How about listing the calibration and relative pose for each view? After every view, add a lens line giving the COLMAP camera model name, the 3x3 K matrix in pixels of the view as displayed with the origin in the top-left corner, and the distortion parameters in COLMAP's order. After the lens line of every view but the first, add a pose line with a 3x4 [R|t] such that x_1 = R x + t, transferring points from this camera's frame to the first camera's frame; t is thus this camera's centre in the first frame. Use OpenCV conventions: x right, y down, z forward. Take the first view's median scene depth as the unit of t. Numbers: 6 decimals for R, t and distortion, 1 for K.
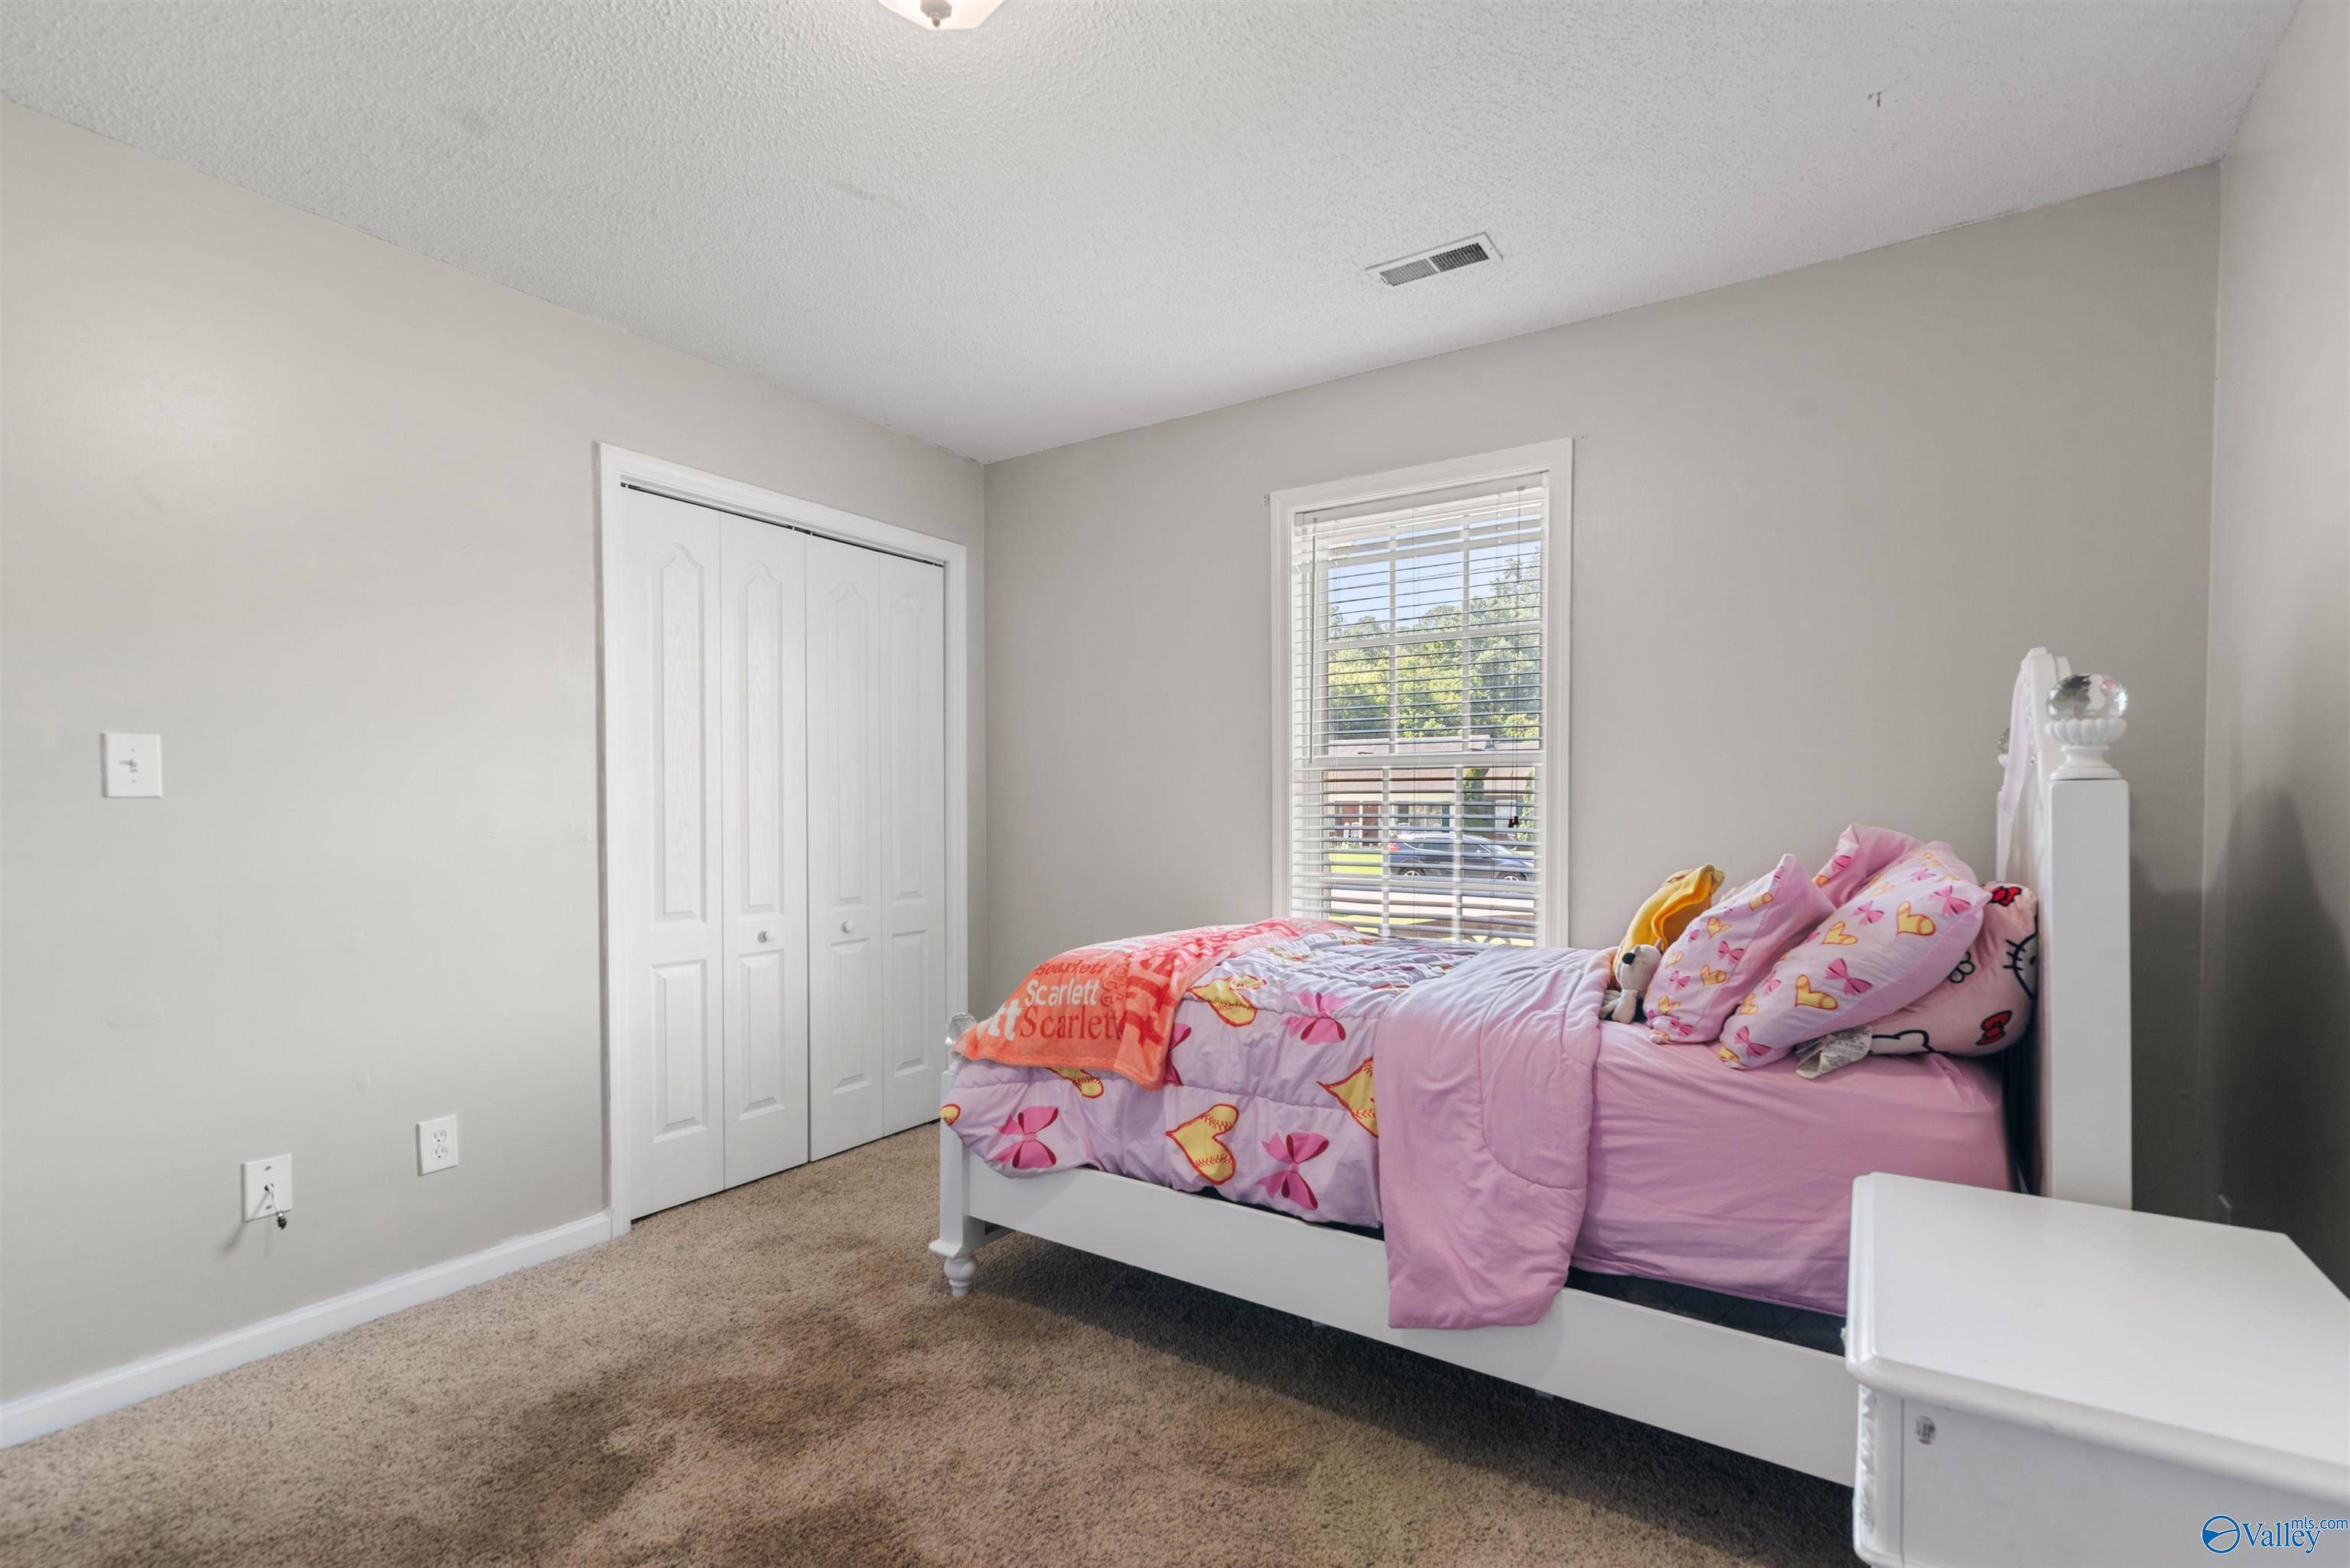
lens RADIAL K [[1071.3, 0, 1165.8], [0, 1071.3, 820.9], [0, 0, 1]] dist [0.003760, 0.000565]
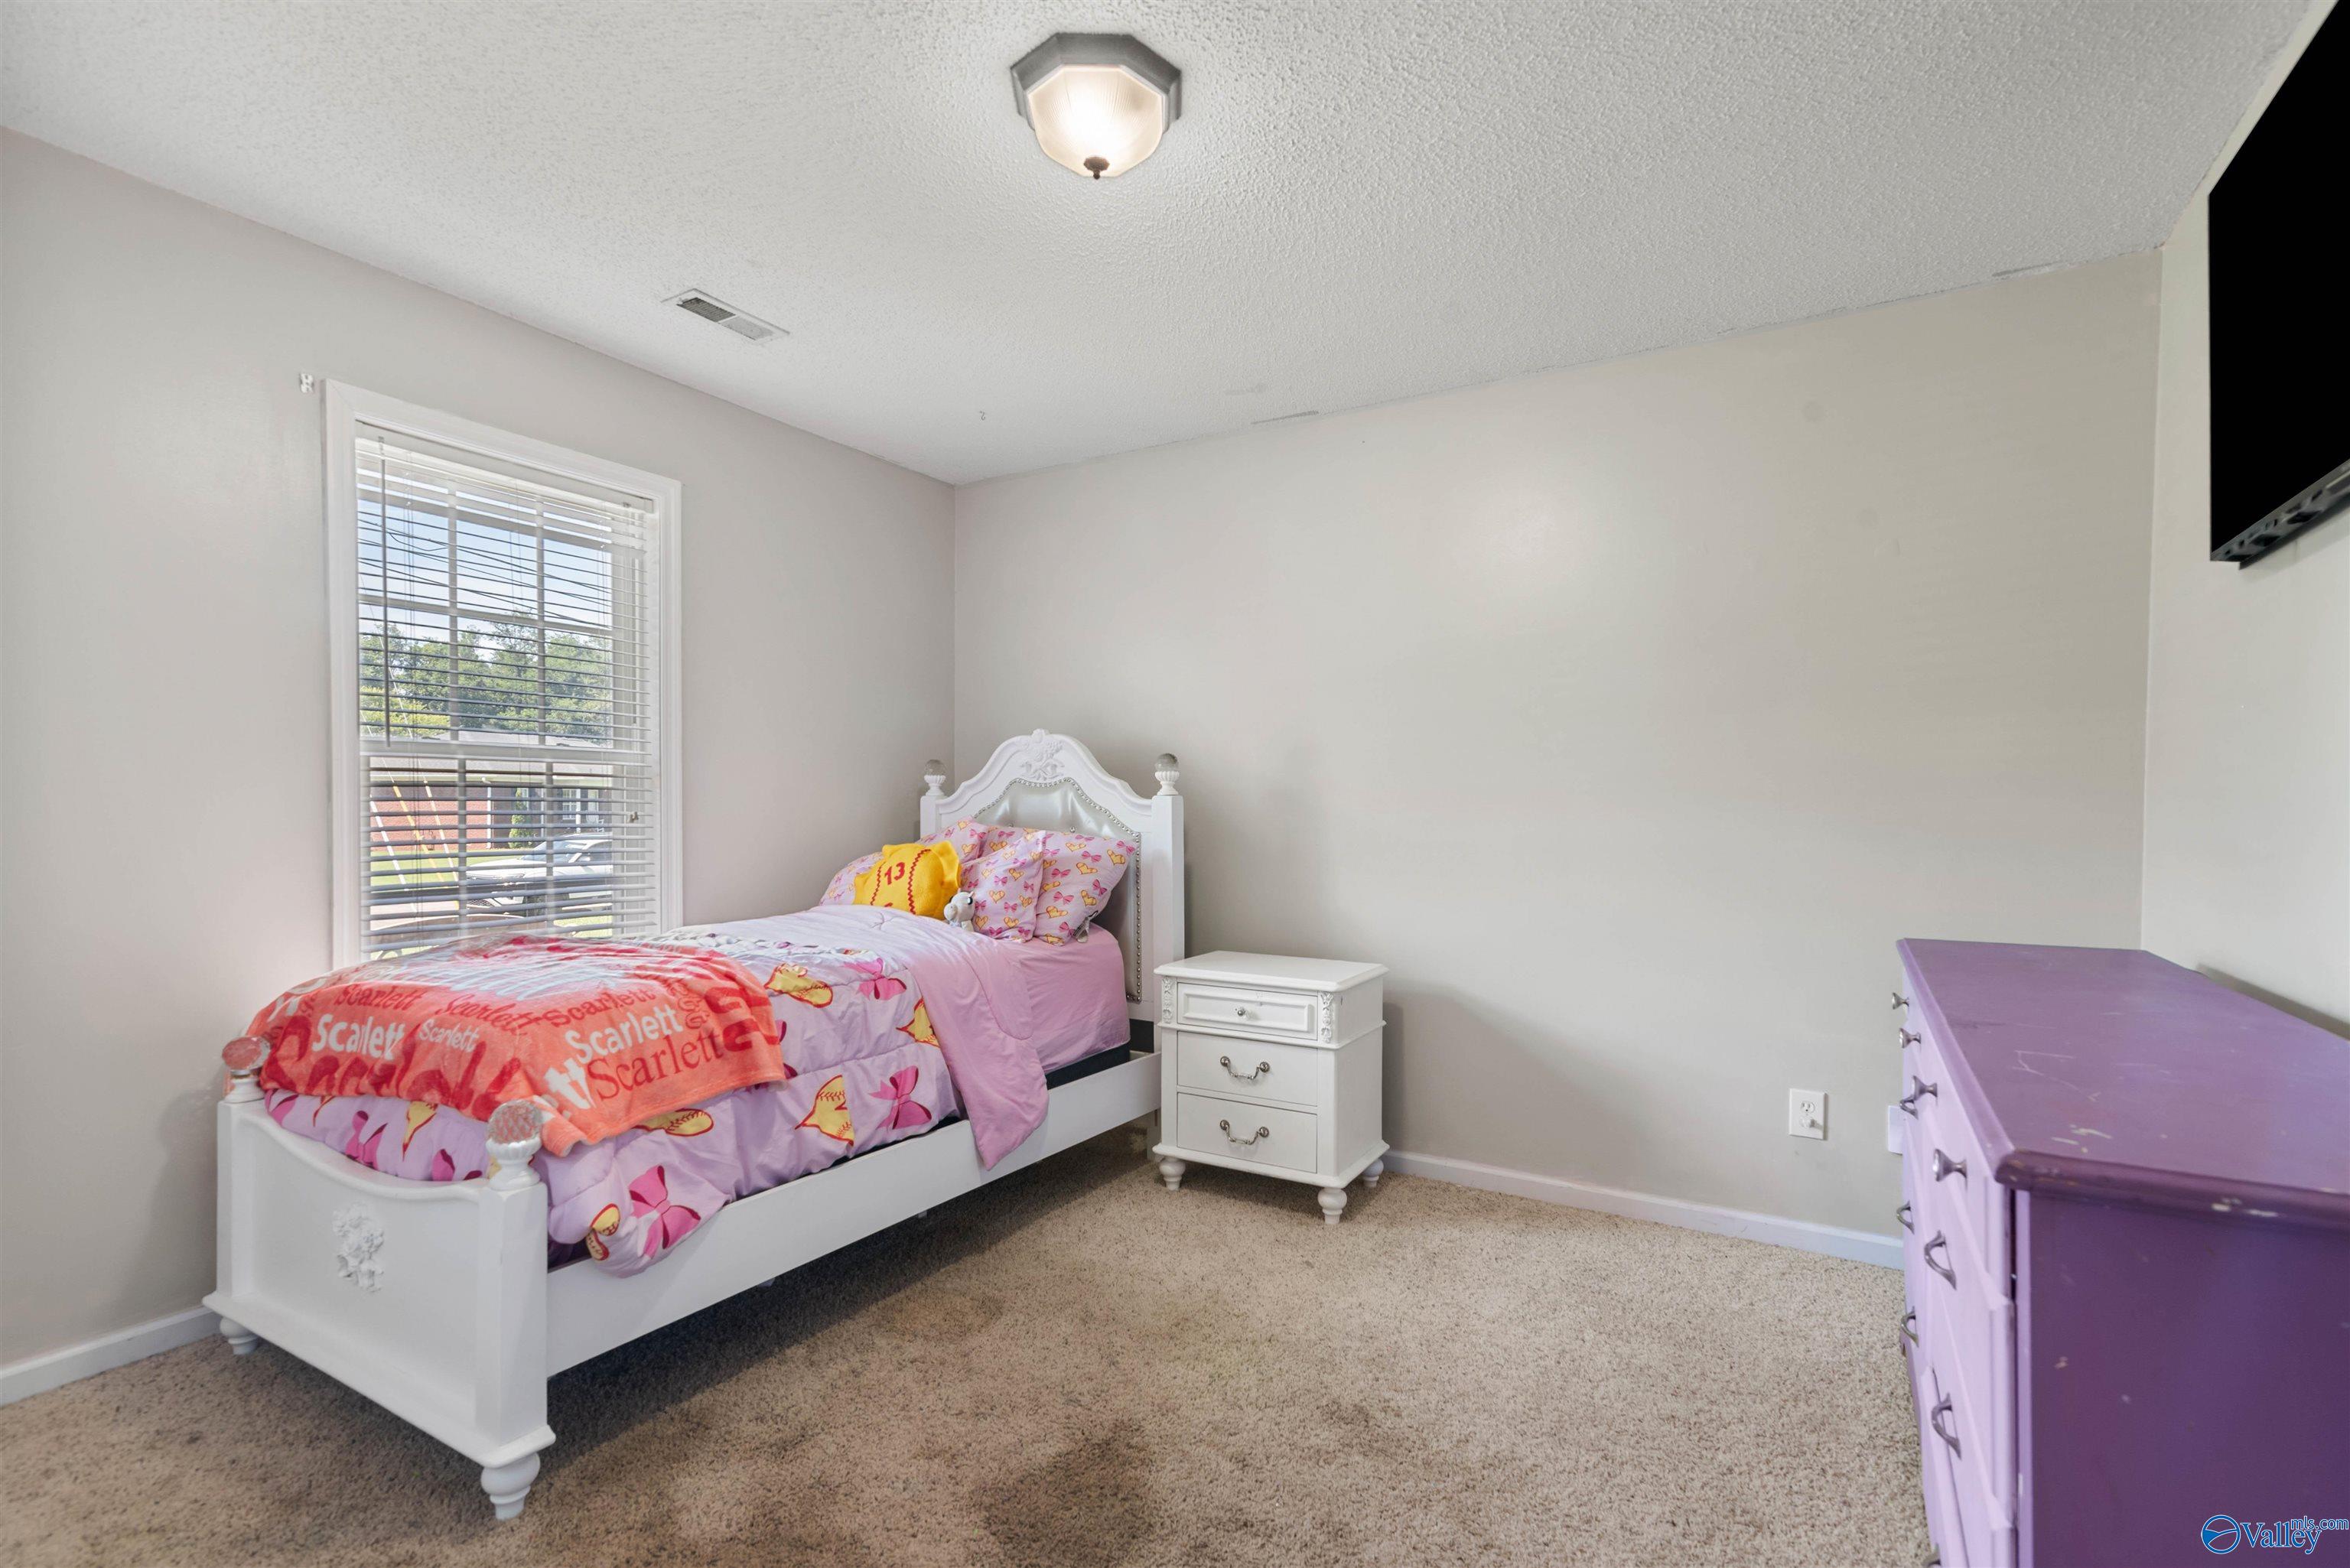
lens RADIAL K [[1071.3, 0, 1177.7], [0, 1071.3, 796.7], [0, 0, 1]] dist [0.003760, 0.000565]
pose [[-0.053303, 0.006027, 0.998560, -1.096619], [0.008497, 0.999948, -0.005582, -0.012584], [-0.998542, 0.008188, -0.053352, 0.733044]]
